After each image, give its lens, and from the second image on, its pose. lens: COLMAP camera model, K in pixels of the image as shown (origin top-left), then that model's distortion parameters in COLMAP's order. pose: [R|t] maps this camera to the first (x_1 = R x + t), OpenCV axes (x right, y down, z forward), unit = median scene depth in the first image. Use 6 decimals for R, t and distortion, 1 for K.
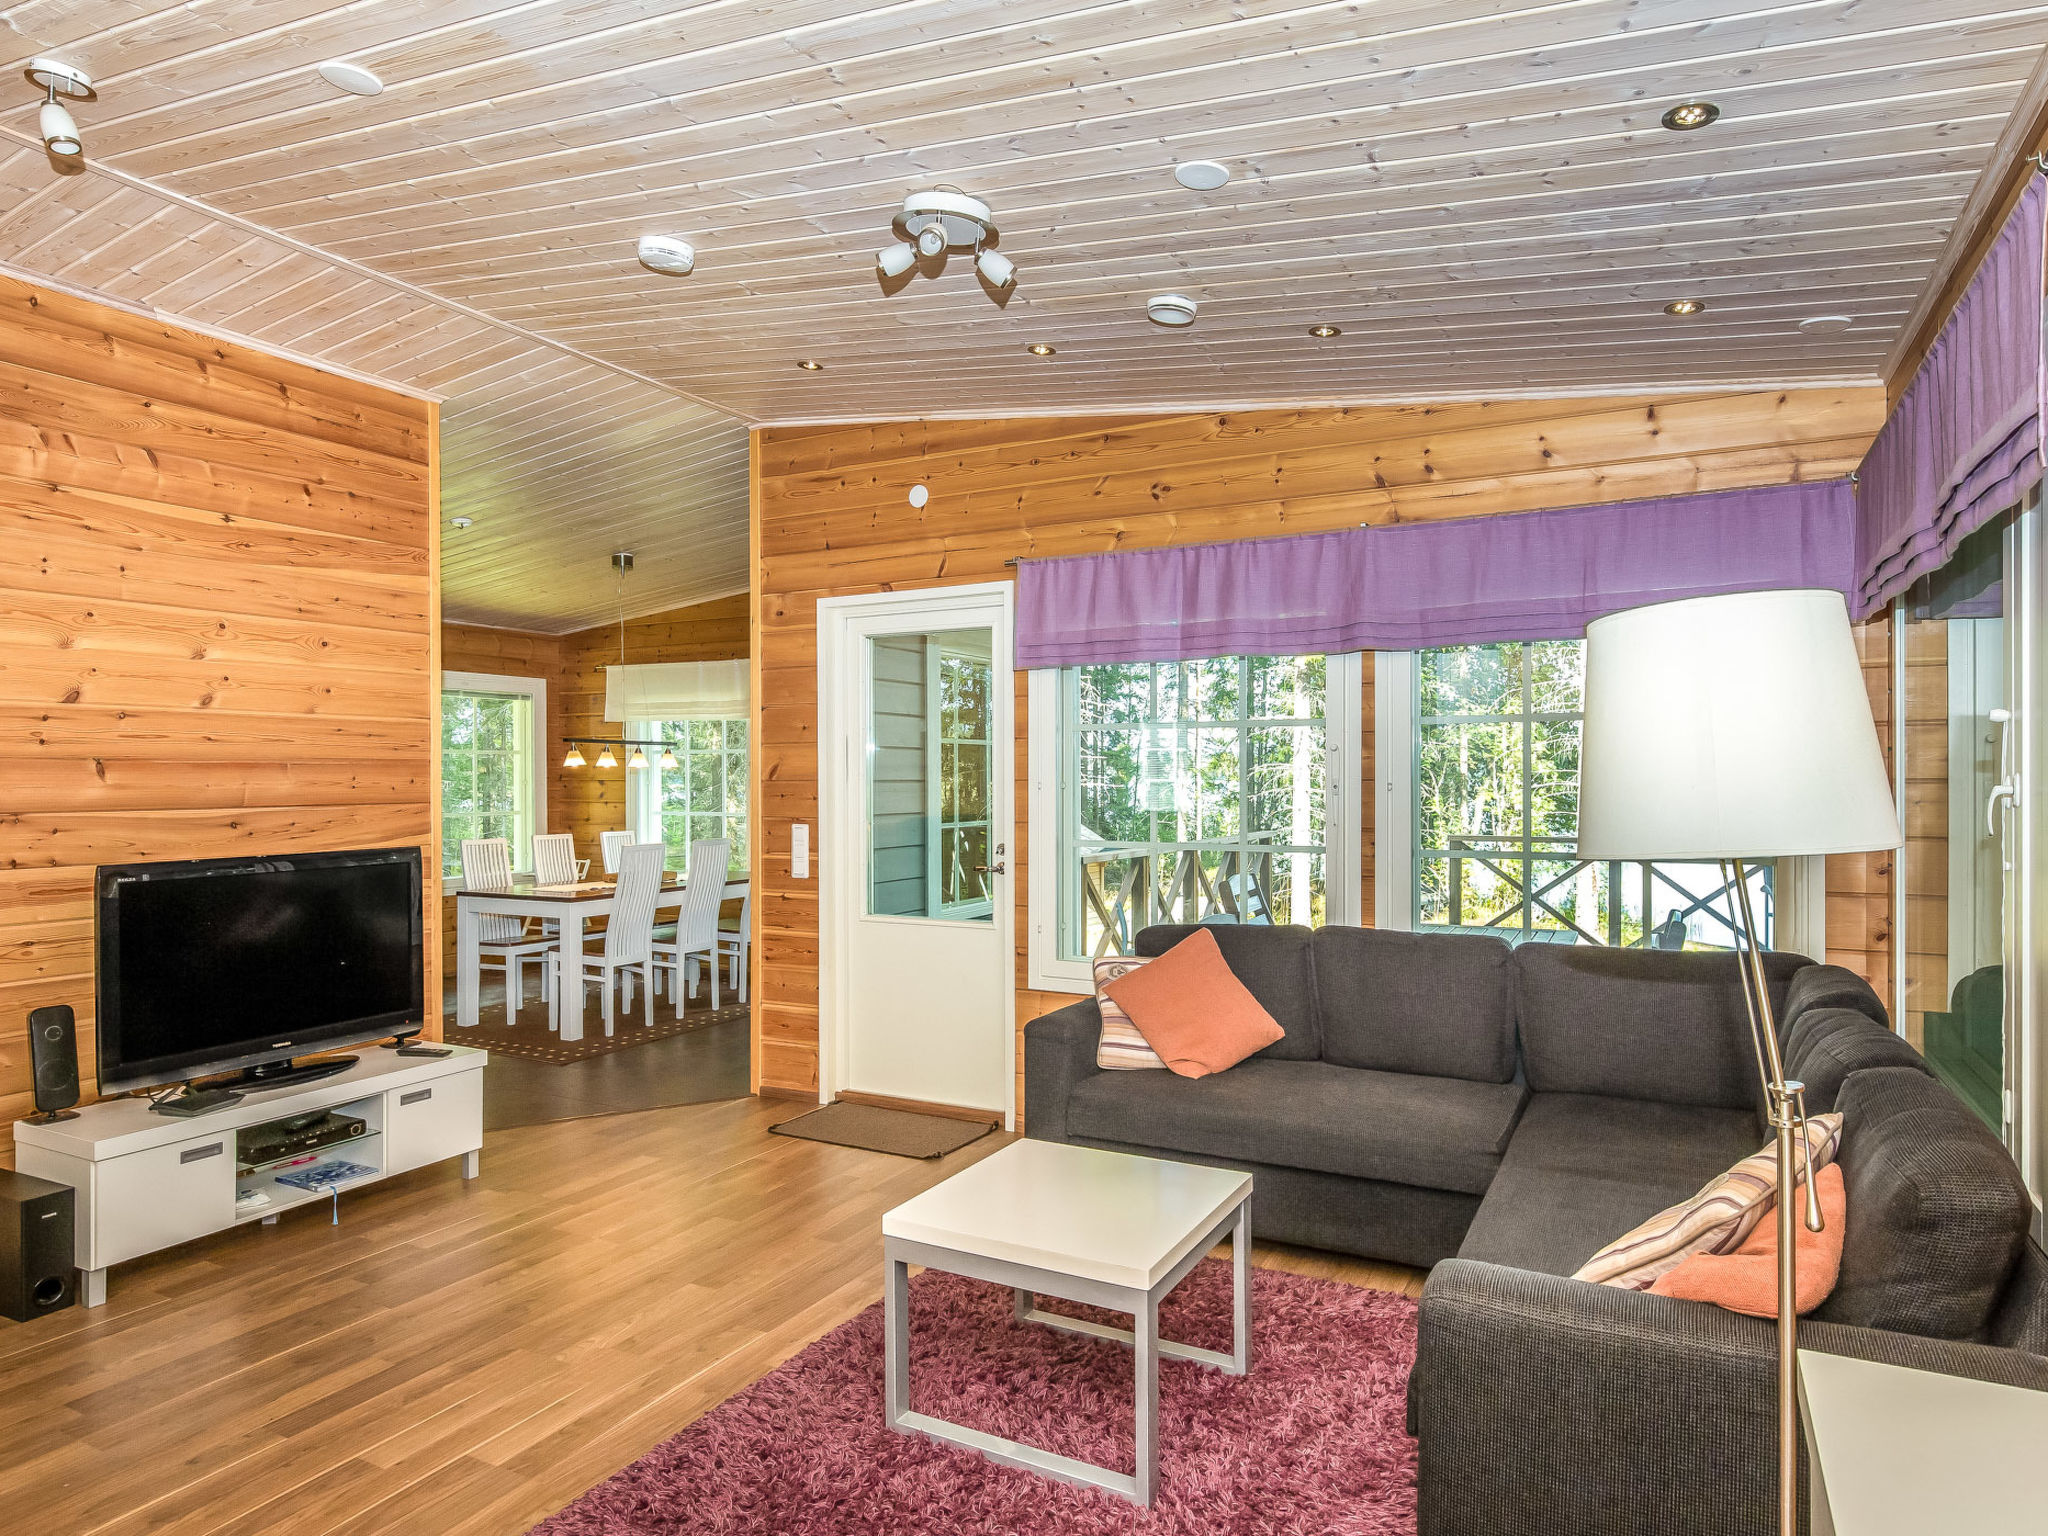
lens RADIAL K [[1222.0, 0, 1058.1], [0, 1222.0, 774.0], [0, 0, 1]] dist [-0.001249, -0.000443]
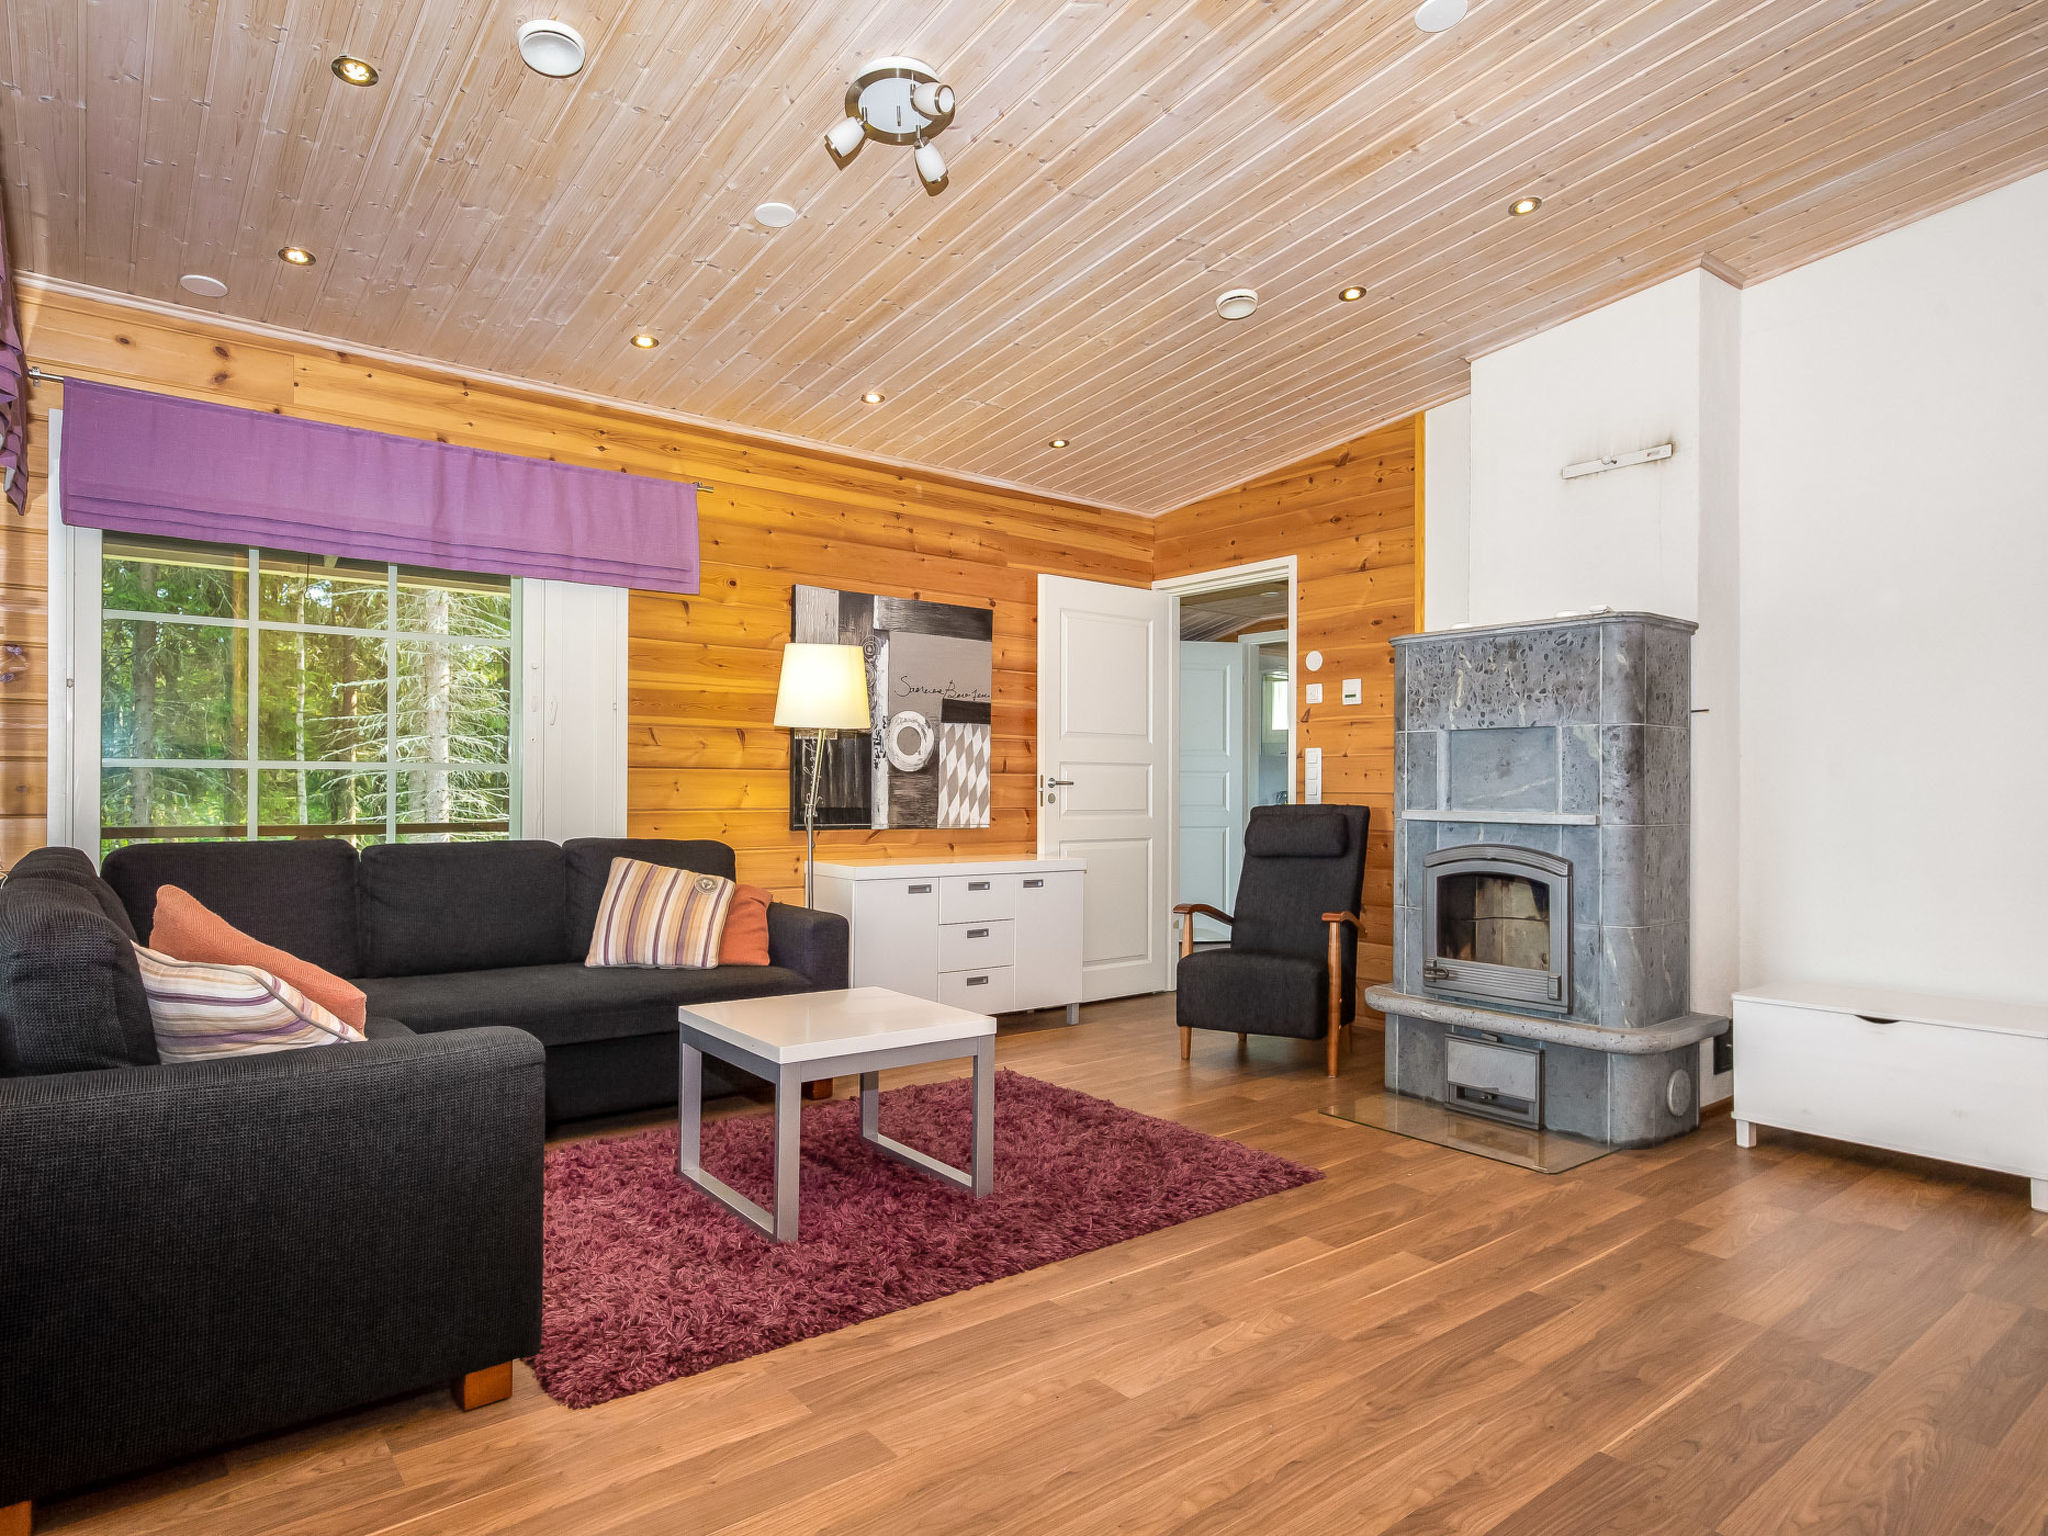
lens RADIAL K [[1180.0, 0, 1024.0], [0, 1180.0, 768.0], [0, 0, 1]] dist [0.002122, -0.000683]
pose [[-0.912219, 0.004235, 0.409680, -0.465900], [-0.004541, 0.999781, -0.020446, 0.096113], [-0.409677, -0.020512, -0.912000, 1.474566]]
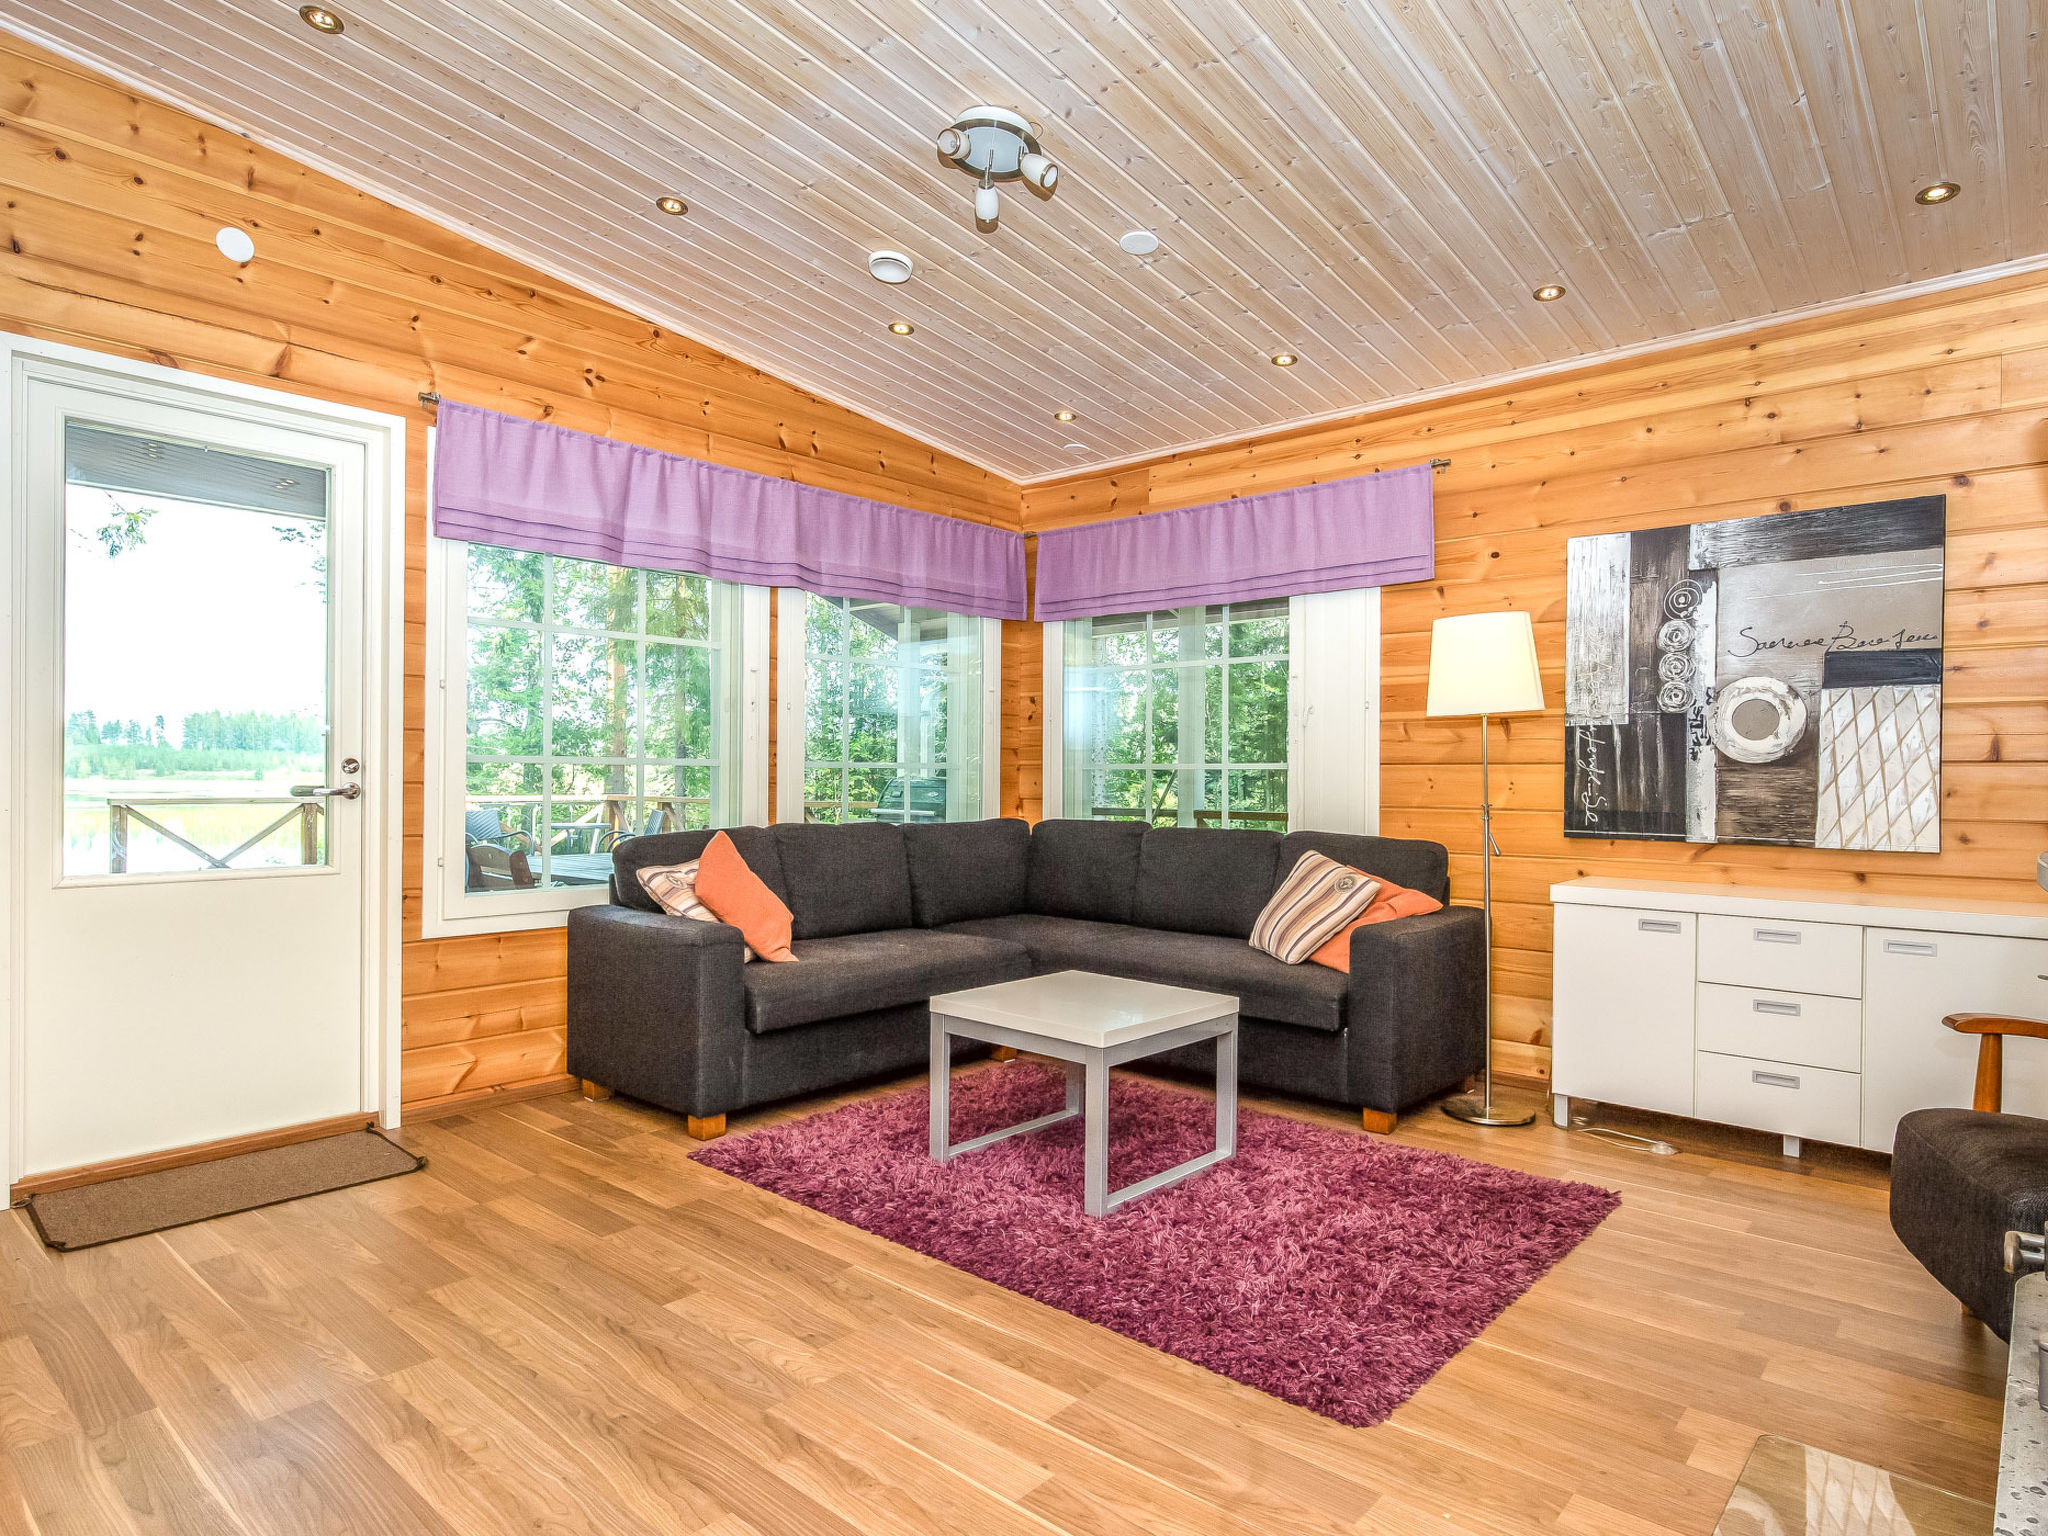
lens RADIAL K [[1166.3, 0, 1024.0], [0, 1166.3, 768.0], [0, 0, 1]] dist [-0.002156, -0.000920]
pose [[0.242666, 0.009702, 0.970061, -0.868015], [-0.008047, 0.999936, -0.007988, 0.088680], [-0.970076, -0.005868, 0.242729, 0.574976]]
